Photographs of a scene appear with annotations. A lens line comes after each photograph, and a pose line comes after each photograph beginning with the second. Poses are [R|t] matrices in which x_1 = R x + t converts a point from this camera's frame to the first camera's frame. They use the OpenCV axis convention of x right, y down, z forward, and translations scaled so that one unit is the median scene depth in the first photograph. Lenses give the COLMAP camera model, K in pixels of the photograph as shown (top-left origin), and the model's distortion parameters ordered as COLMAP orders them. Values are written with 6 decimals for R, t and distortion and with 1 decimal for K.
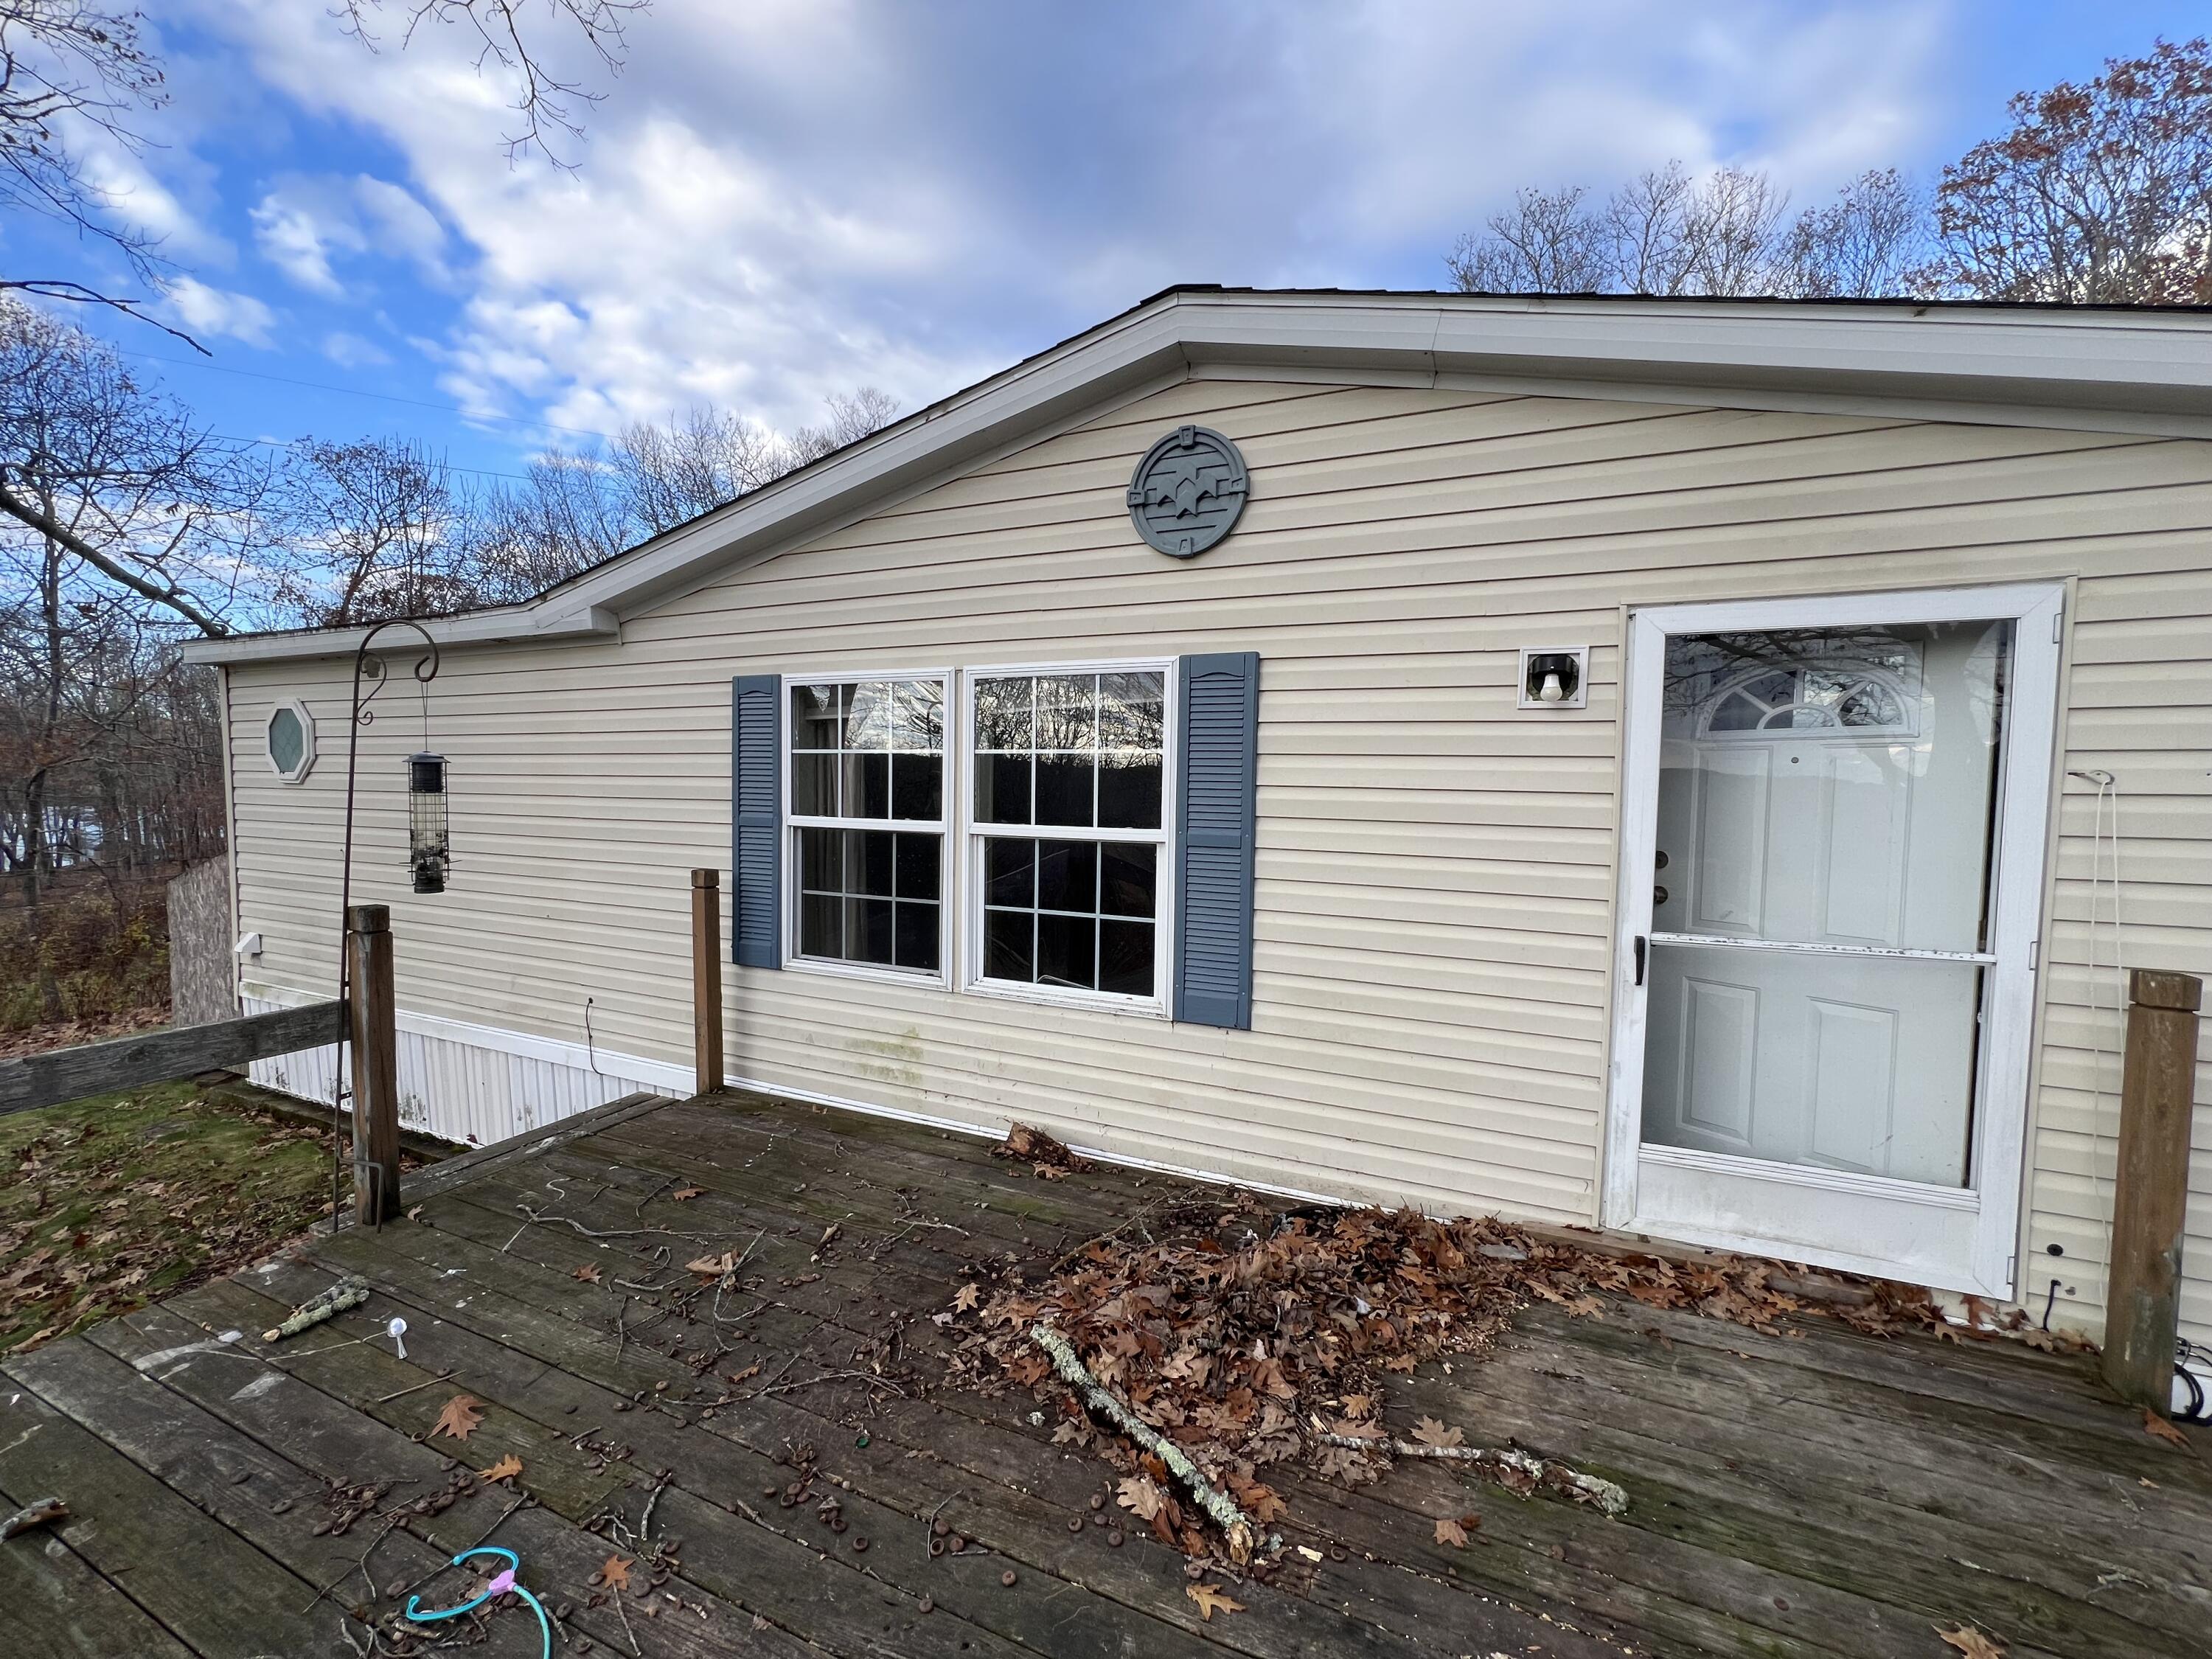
lens RADIAL K [[881.4, 0, 1109.5], [0, 881.4, 828.4], [0, 0, 1]] dist [-0.001122, 0.000685]
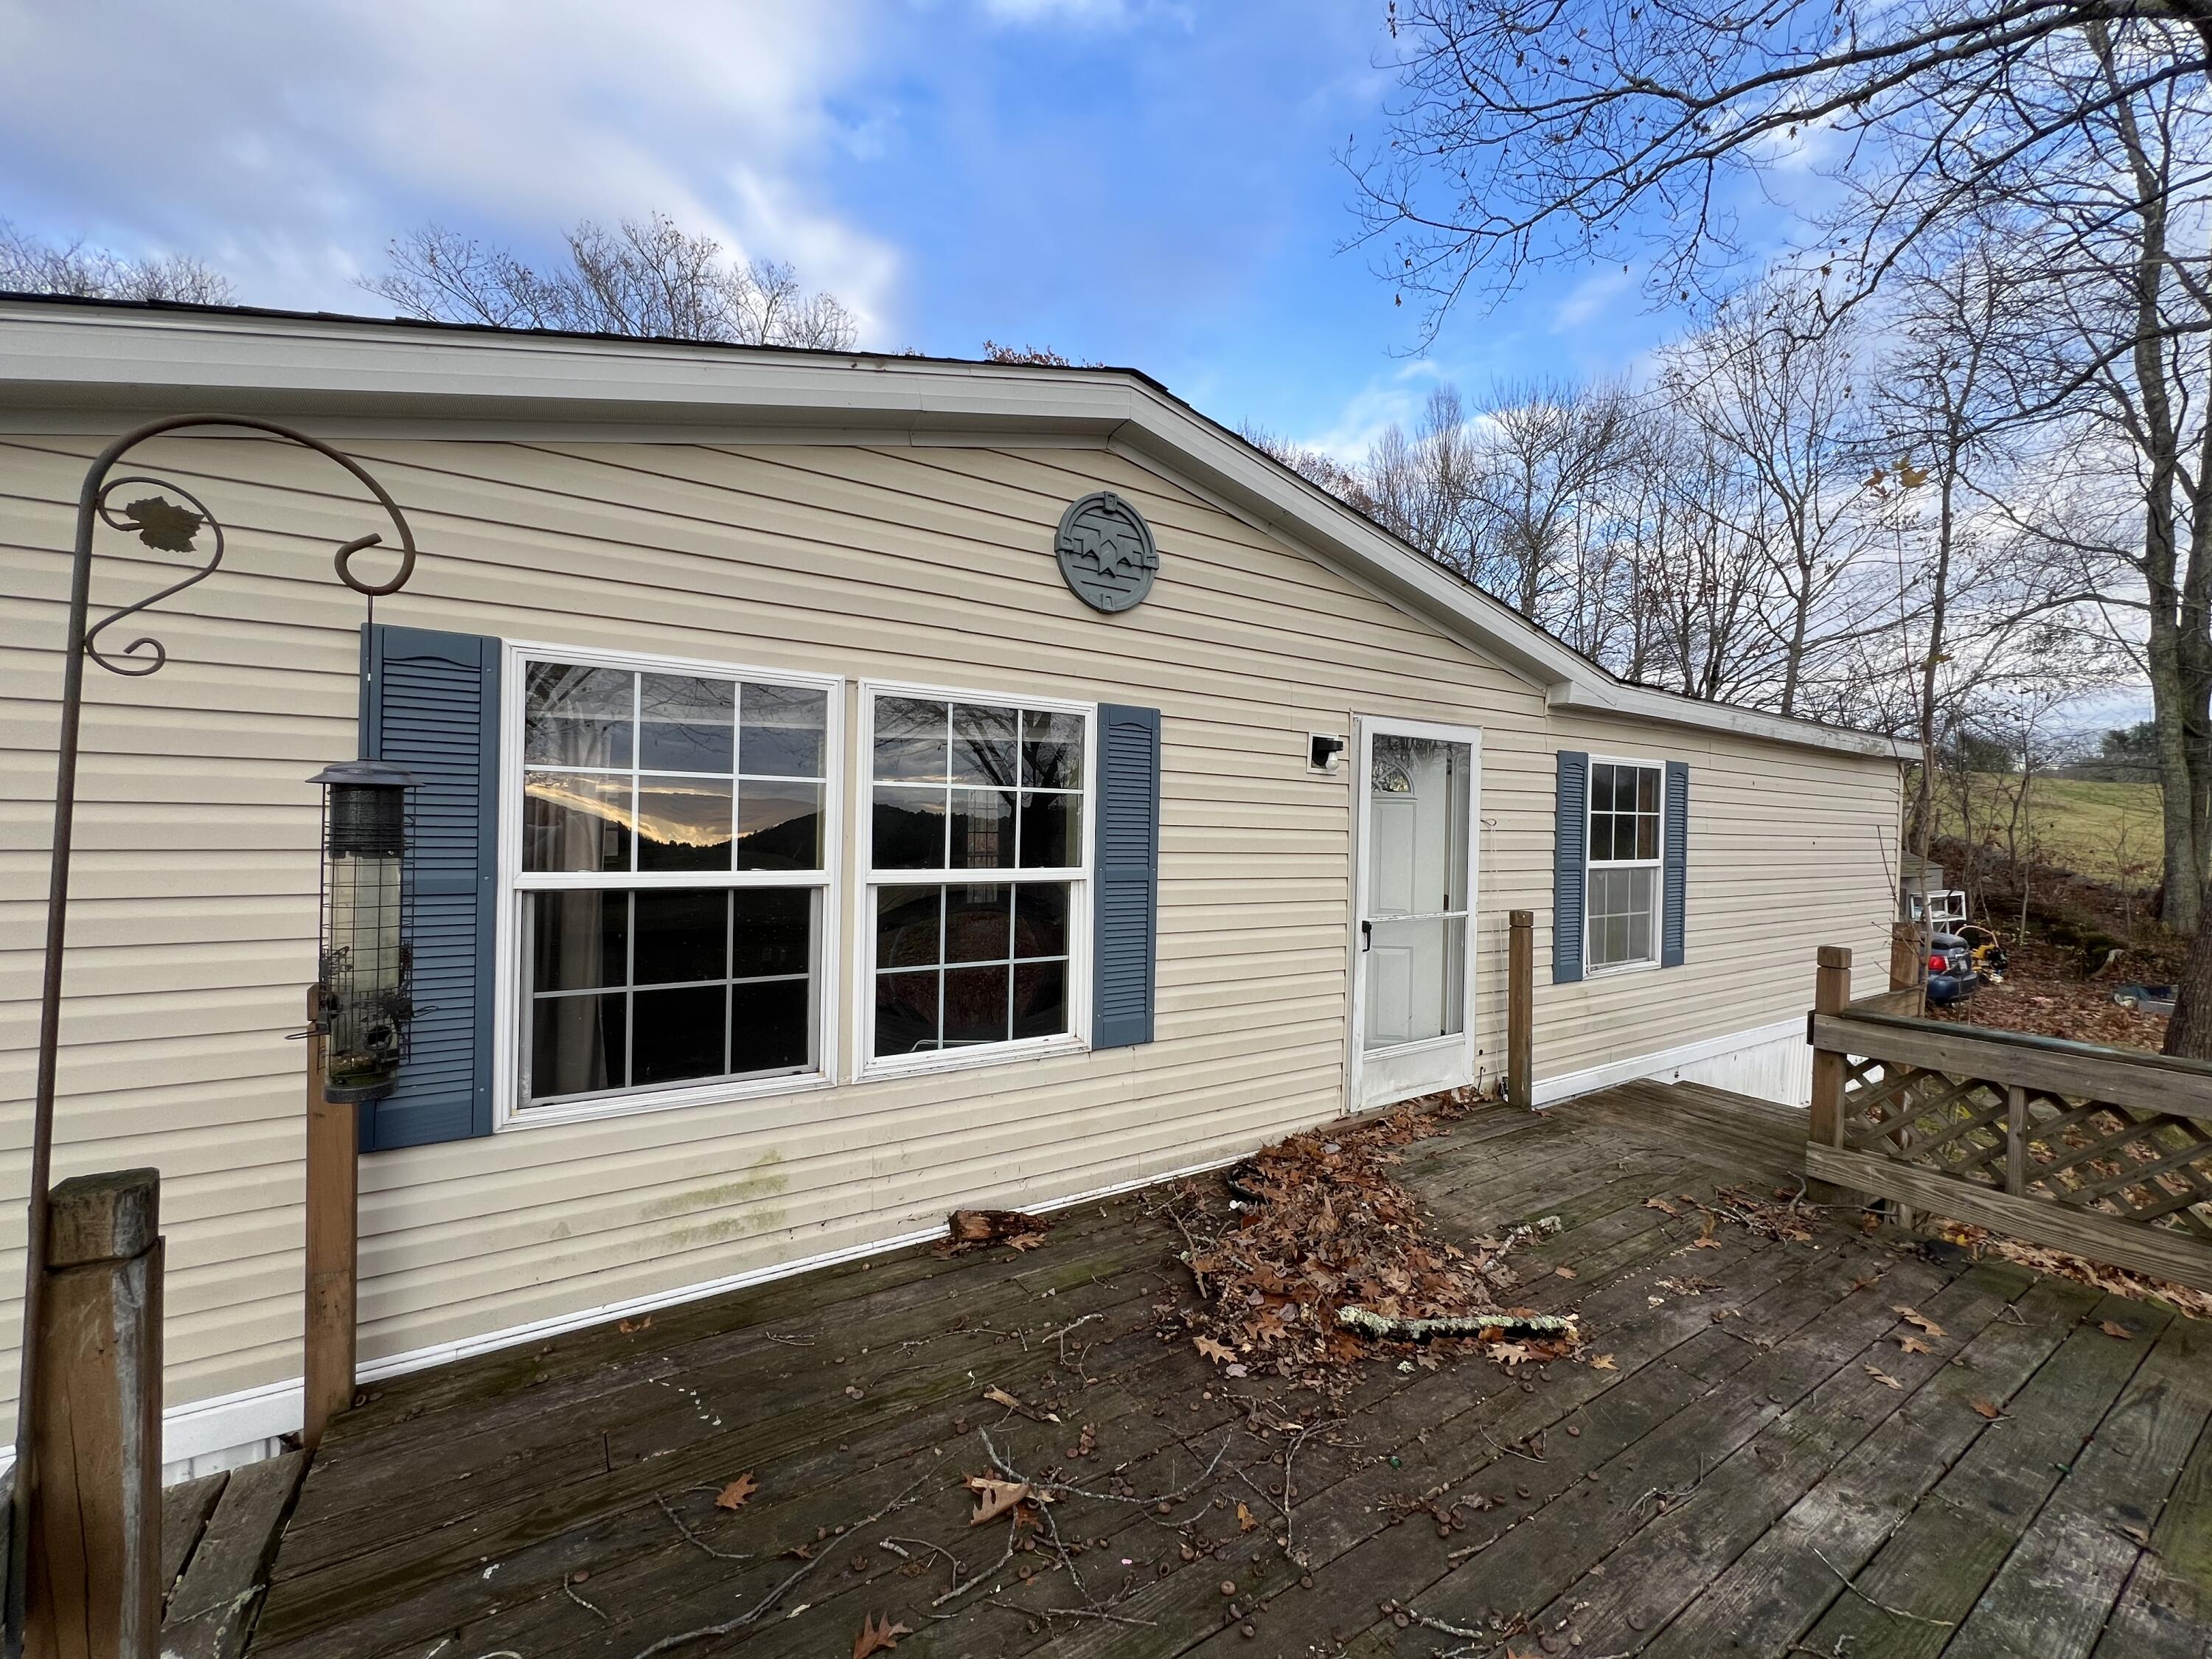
lens RADIAL K [[881.4, 0, 1105.0], [0, 881.4, 829.9], [0, 0, 1]] dist [-0.001122, 0.000685]
pose [[0.556780, -0.008164, 0.830620, -0.802184], [0.031078, 0.999456, -0.011009, -0.031043], [-0.830078, 0.031943, 0.556731, 0.409627]]
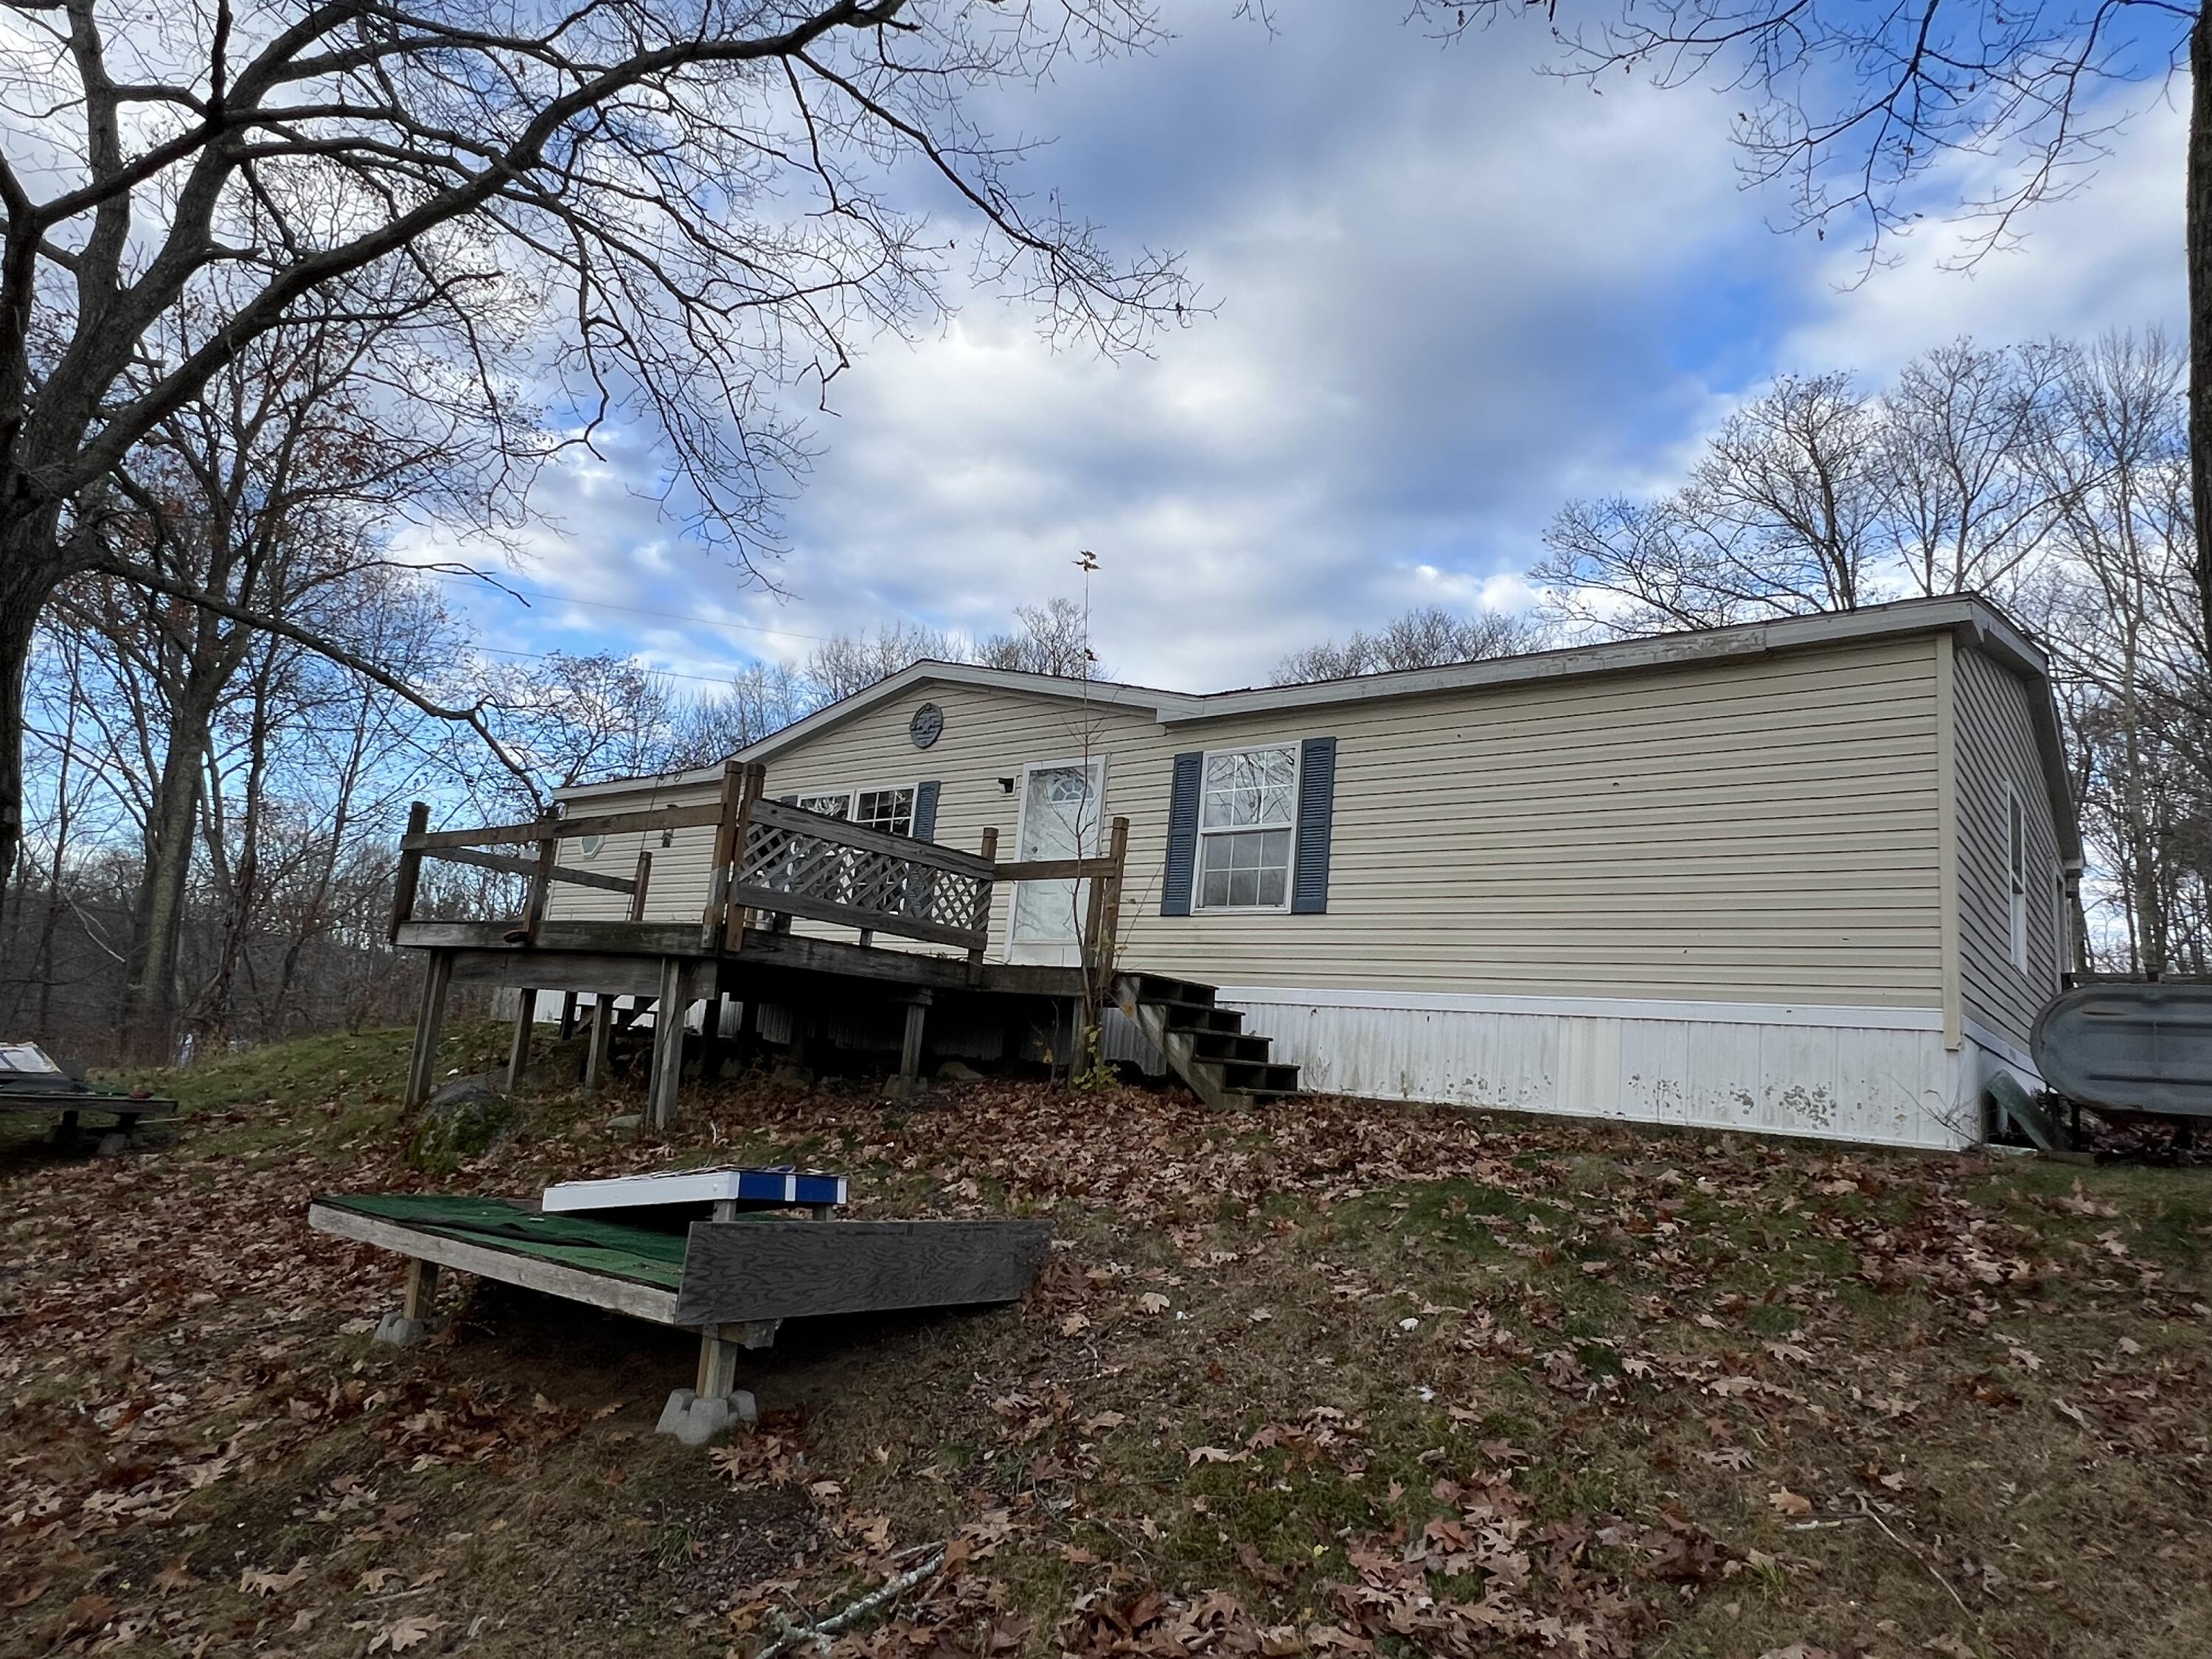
lens RADIAL K [[1330.2, 0, 1108.2], [0, 1330.2, 827.4], [0, 0, 1]] dist [0.000253, -0.000042]
pose [[0.960751, 0.025312, -0.276255, 1.770274], [-0.095271, 0.965367, -0.242880, 0.872167], [0.260539, 0.259667, 0.929888, -2.603761]]
